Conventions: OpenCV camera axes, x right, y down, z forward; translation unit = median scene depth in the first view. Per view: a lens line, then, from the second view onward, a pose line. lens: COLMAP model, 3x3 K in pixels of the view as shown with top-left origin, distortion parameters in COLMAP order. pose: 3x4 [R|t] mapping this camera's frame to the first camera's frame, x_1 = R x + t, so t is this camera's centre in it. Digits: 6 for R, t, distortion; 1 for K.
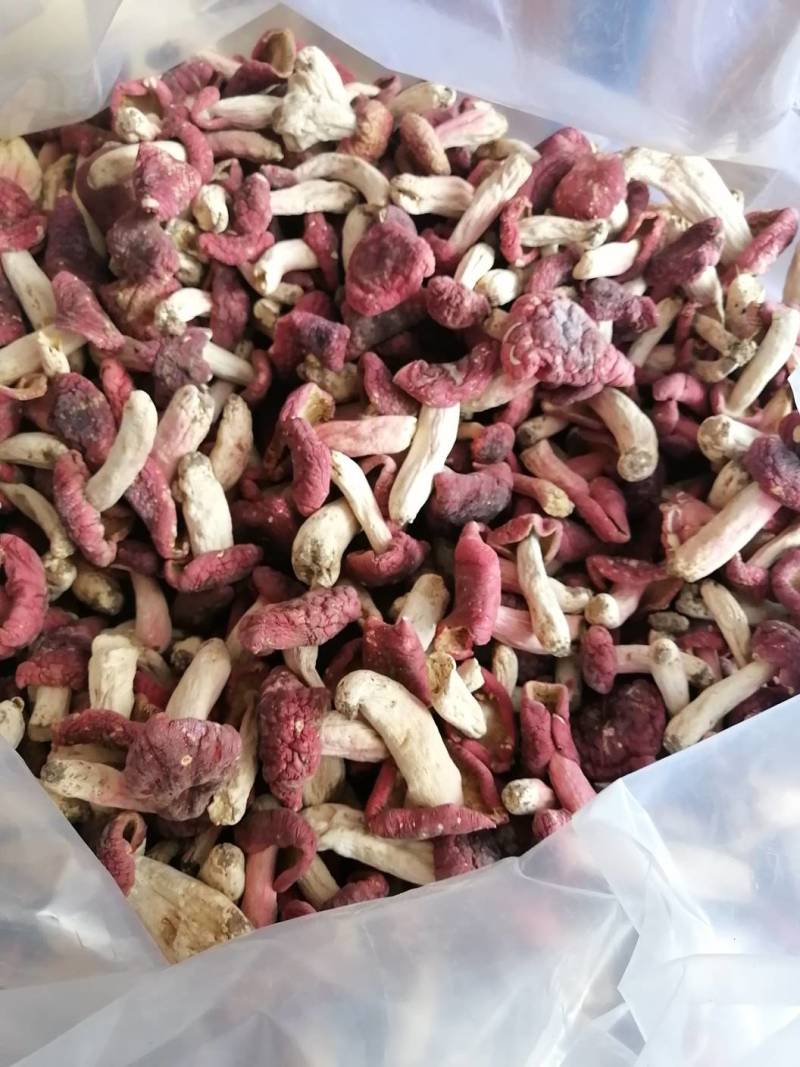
lens RADIAL K [[786.1, 0, 391.8], [0, 786.1, 541.9], [0, 0, 1]] dist [-0.042102, 0.051594]
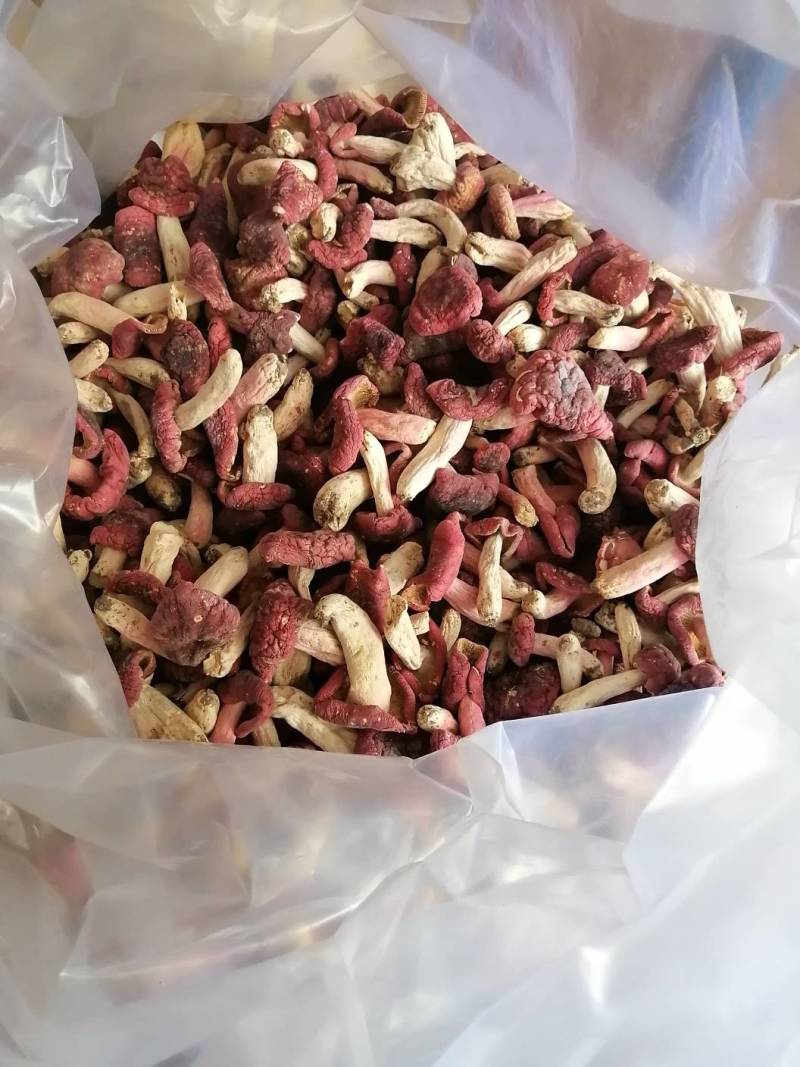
lens RADIAL K [[752.5, 0, 394.1], [0, 752.5, 533.3], [0, 0, 1]] dist [-0.024647, 0.032265]
pose [[0.965091, 0.257541, -0.047671, 0.070570], [-0.257207, 0.966267, 0.013124, 0.018576], [0.049443, -0.000405, 0.998777, -0.228515]]
